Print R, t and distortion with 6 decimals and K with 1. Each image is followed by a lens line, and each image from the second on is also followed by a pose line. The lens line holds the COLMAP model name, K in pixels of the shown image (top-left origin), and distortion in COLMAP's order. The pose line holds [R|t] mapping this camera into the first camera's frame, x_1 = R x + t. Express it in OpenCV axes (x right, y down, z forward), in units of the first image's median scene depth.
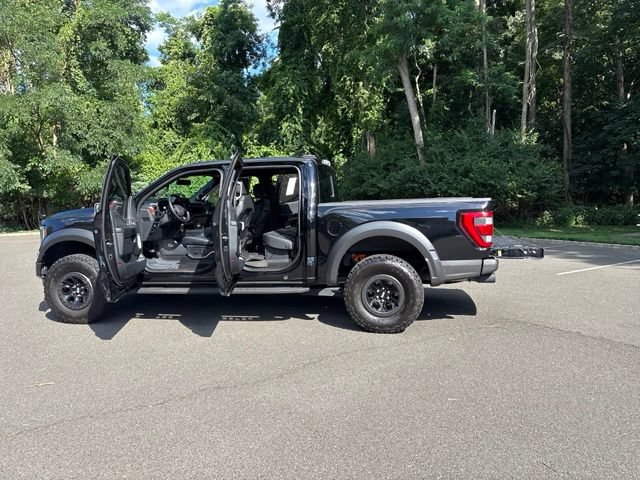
lens RADIAL K [[485.8, 0, 321.3], [0, 485.8, 243.8], [0, 0, 1]] dist [0.042740, -0.042538]
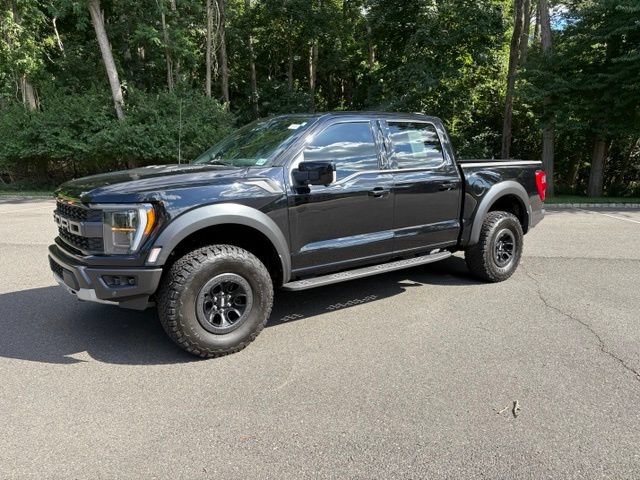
lens RADIAL K [[485.8, 0, 323.3], [0, 485.8, 237.1], [0, 0, 1]] dist [0.042740, -0.042538]
pose [[0.670457, -0.102196, 0.734877, -0.222247], [0.063708, 0.994740, 0.080211, -0.007835], [-0.739208, -0.006960, 0.673441, 0.125197]]
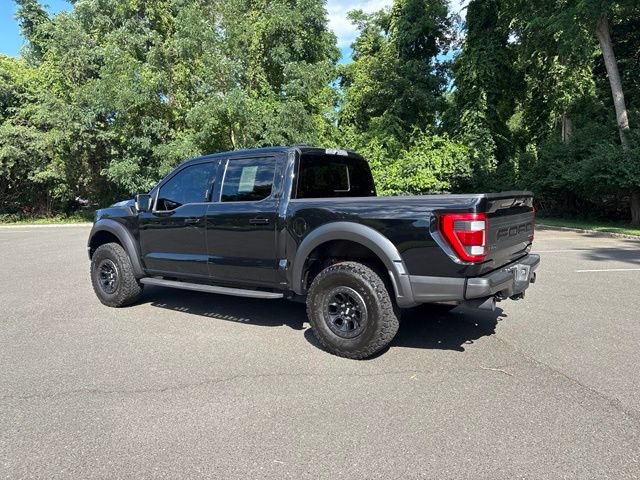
lens RADIAL K [[485.8, 0, 318.1], [0, 485.8, 244.5], [0, 0, 1]] dist [0.042740, -0.042538]
pose [[0.904776, 0.051147, -0.422804, 0.097306], [-0.044997, 0.998686, 0.024521, -0.005858], [0.423503, -0.003161, 0.905889, 0.053718]]
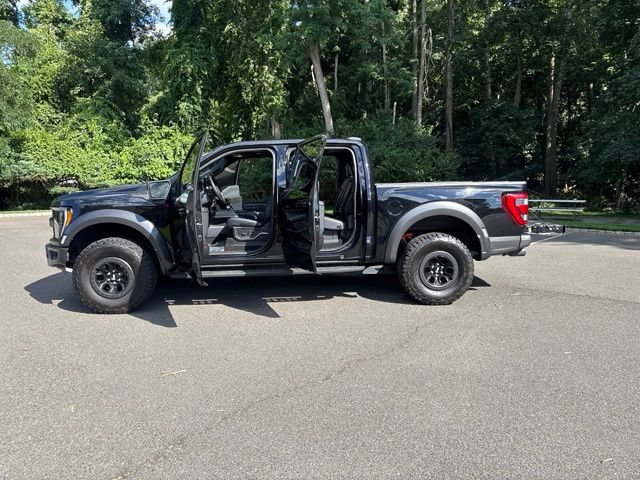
lens RADIAL K [[485.8, 0, 320.8], [0, 485.8, 241.4], [0, 0, 1]] dist [0.042740, -0.042538]
pose [[0.963886, -0.018656, 0.265662, -0.094430], [0.012480, 0.999612, 0.024917, 0.002615], [-0.266024, -0.020702, 0.963744, 0.005237]]
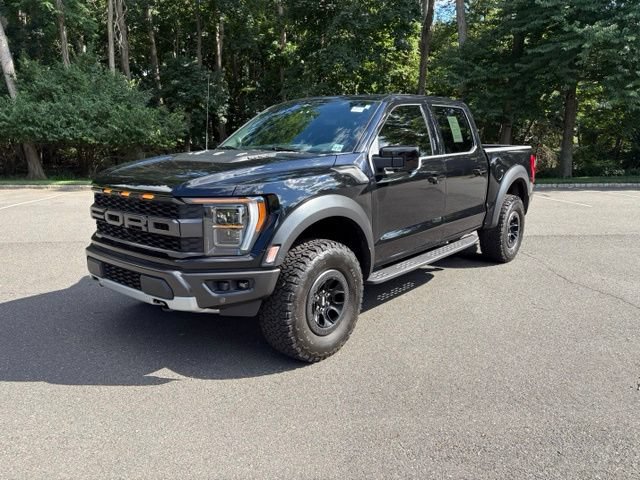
lens RADIAL K [[485.8, 0, 326.6], [0, 485.8, 239.9], [0, 0, 1]] dist [0.042740, -0.042538]
pose [[0.487759, -0.155308, 0.859052, -0.252757], [0.076273, 0.987866, 0.135289, -0.014182], [-0.869640, -0.000466, 0.493686, 0.183999]]
